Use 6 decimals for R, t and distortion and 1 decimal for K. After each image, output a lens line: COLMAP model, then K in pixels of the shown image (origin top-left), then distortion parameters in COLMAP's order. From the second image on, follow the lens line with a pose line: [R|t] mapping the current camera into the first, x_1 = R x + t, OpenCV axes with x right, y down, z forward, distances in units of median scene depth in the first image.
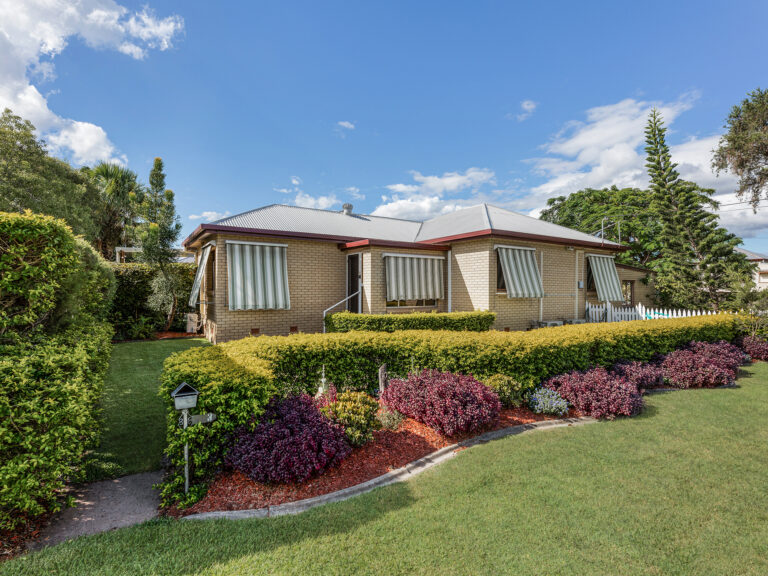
lens RADIAL K [[388.6, 0, 383.6], [0, 388.6, 288.0], [0, 0, 1]] dist [0.031997, 0.000238]
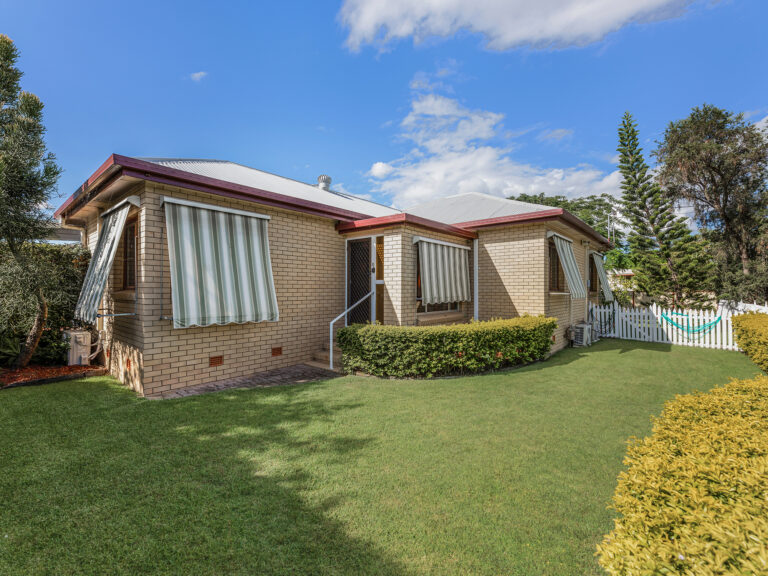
lens RADIAL K [[350.6, 0, 385.4], [0, 350.6, 289.1], [0, 0, 1]] dist [0.003295, 0.001435]
pose [[0.956323, -0.001520, 0.292309, -0.223143], [0.001346, 0.999999, 0.000796, 0.004104], [-0.292310, -0.000368, 0.956323, 0.398020]]
